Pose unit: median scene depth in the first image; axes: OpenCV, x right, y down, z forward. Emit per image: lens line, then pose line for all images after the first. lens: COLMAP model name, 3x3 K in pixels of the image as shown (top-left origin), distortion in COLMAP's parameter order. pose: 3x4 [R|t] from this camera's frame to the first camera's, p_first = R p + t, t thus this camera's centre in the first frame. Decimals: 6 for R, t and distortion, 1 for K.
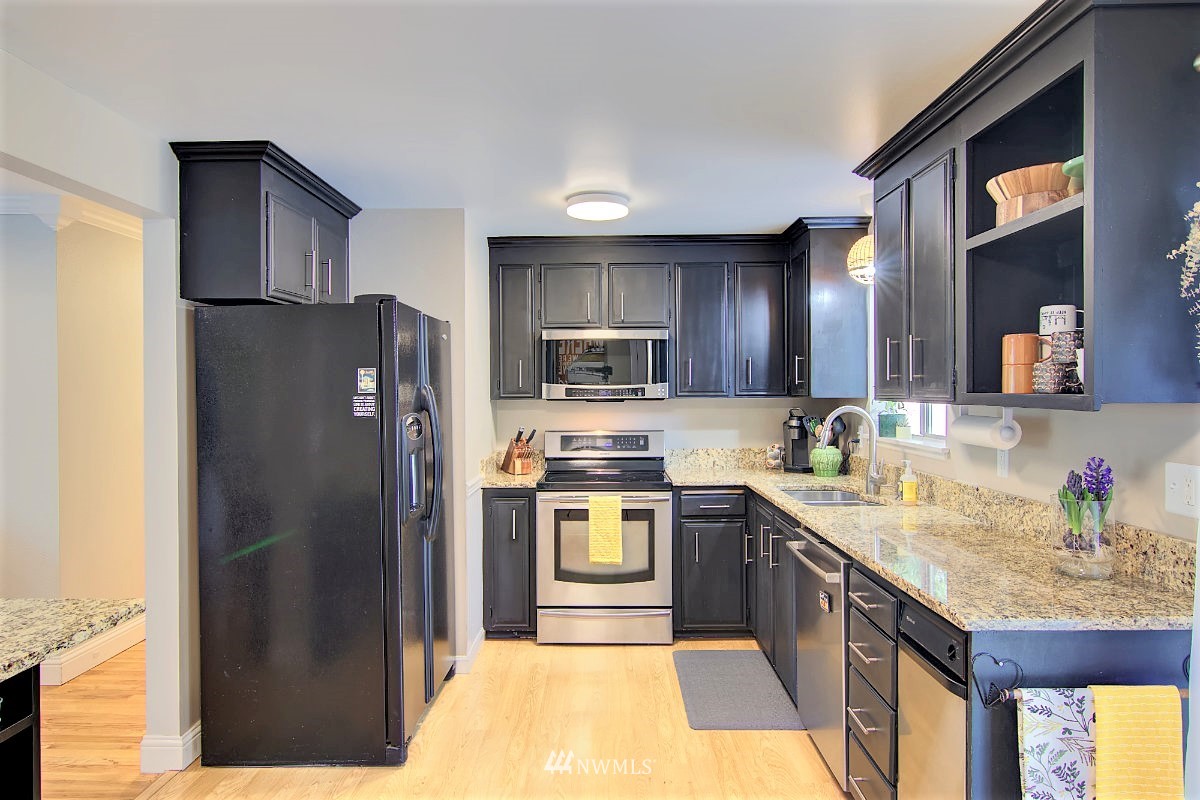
lens RADIAL K [[733.0, 0, 594.0], [0, 733.0, 391.5], [0, 0, 1]] dist [0.002198, -0.000294]
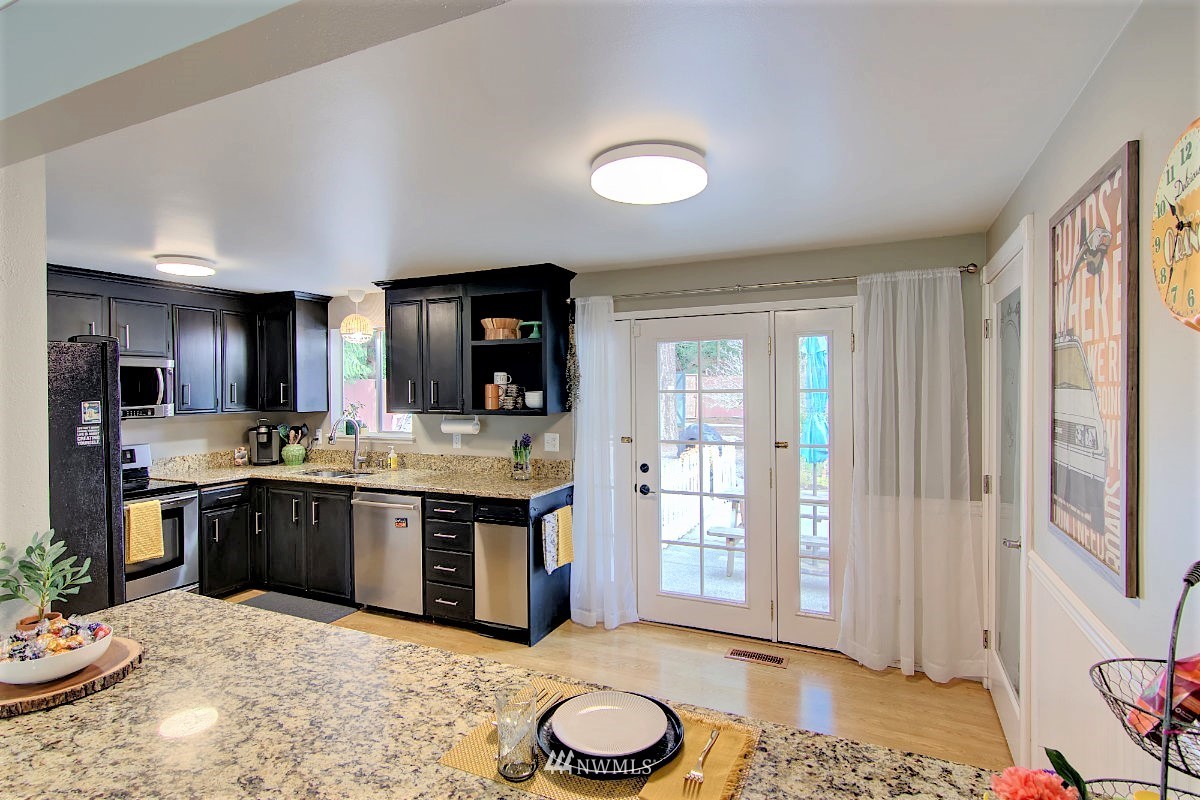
lens RADIAL K [[599.3, 0, 602.5], [0, 599.3, 400.0], [0, 0, 1]] dist [0.004824, 0.000690]
pose [[0.391253, -0.014115, 0.920175, -0.577716], [0.006448, 0.999900, 0.012597, -0.027529], [-0.920261, 0.001005, 0.391305, -0.043952]]
